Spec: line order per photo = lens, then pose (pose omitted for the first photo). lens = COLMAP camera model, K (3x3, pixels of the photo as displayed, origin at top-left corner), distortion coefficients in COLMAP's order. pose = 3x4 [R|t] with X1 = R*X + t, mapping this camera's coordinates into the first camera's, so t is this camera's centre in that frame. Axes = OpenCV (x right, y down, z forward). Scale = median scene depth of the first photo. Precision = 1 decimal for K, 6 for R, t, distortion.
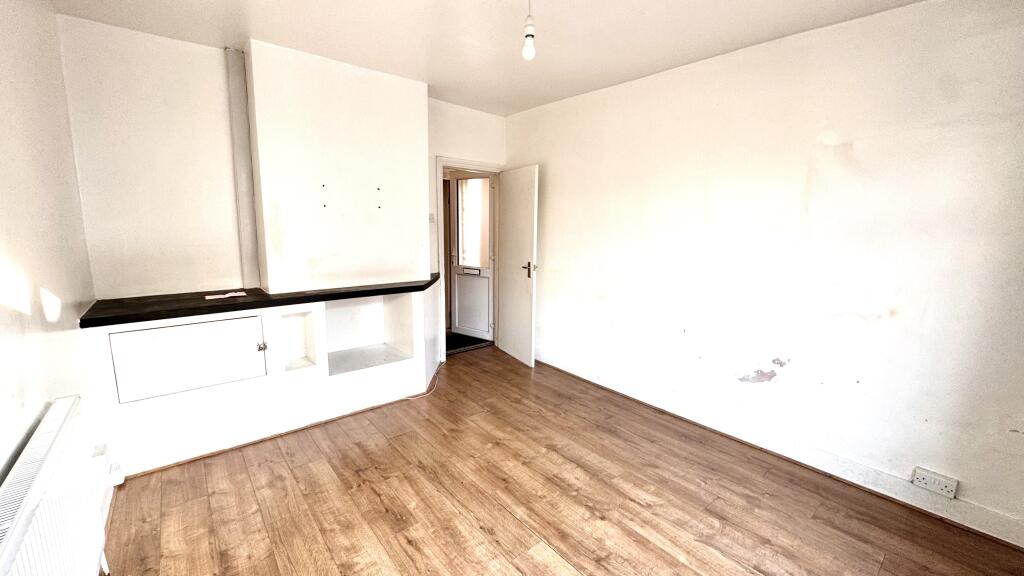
lens RADIAL K [[407.9, 0, 512.0], [0, 407.9, 288.0], [0, 0, 1]] dist [-0.000142, -0.000001]
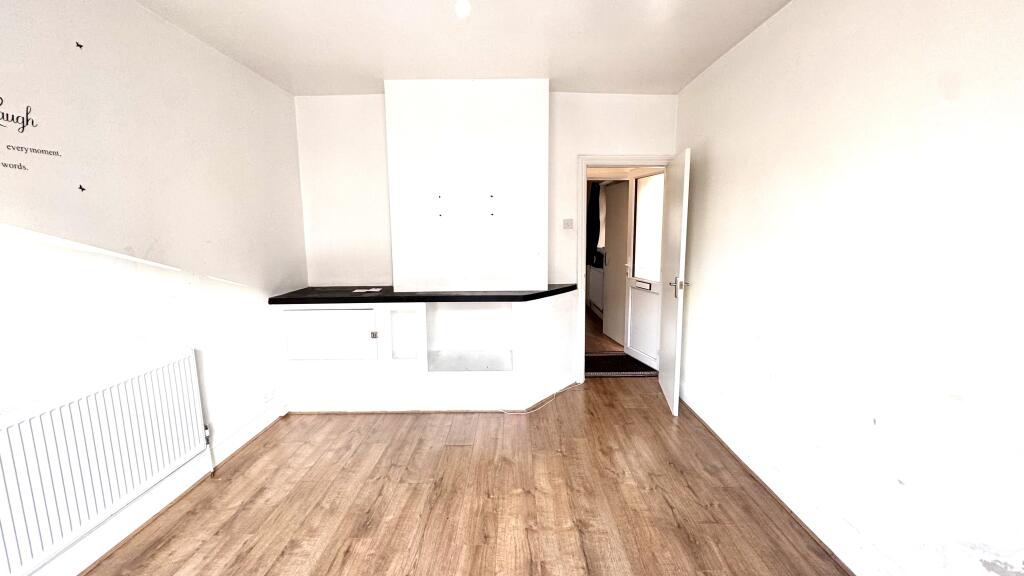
lens RADIAL K [[407.9, 0, 512.0], [0, 407.9, 288.0], [0, 0, 1]] dist [-0.000142, -0.000001]
pose [[0.764674, 0.069870, -0.640619, 0.427810], [-0.083362, 0.996477, 0.009177, -0.035957], [0.639003, 0.046386, 0.767804, 0.314353]]
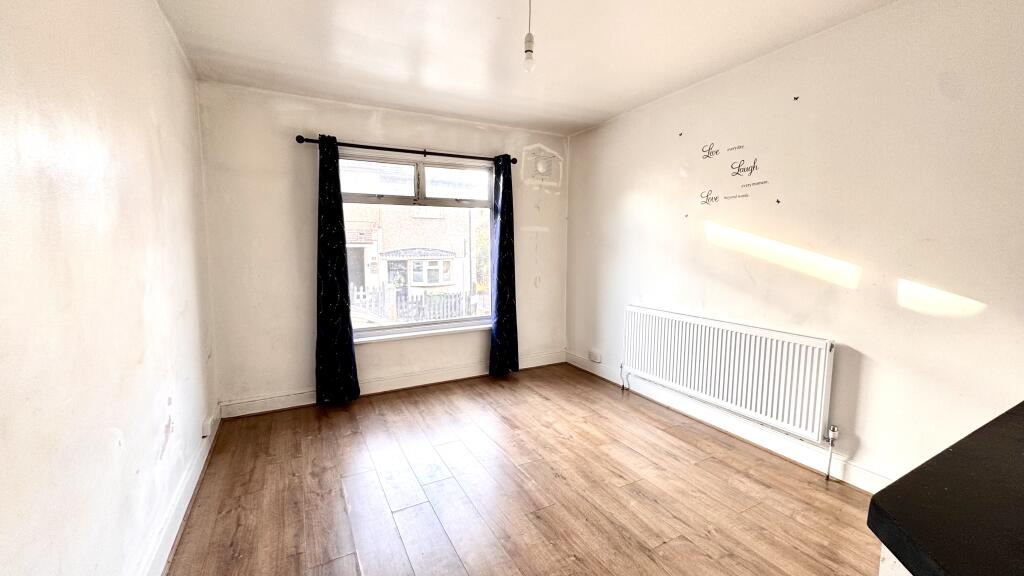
lens RADIAL K [[407.9, 0, 512.0], [0, 407.9, 288.0], [0, 0, 1]] dist [-0.000142, -0.000001]
pose [[-0.979689, -0.037152, 0.197053, -0.097756], [0.015580, 0.965613, 0.259516, -0.189969], [-0.199918, 0.257315, -0.945421, 1.422096]]
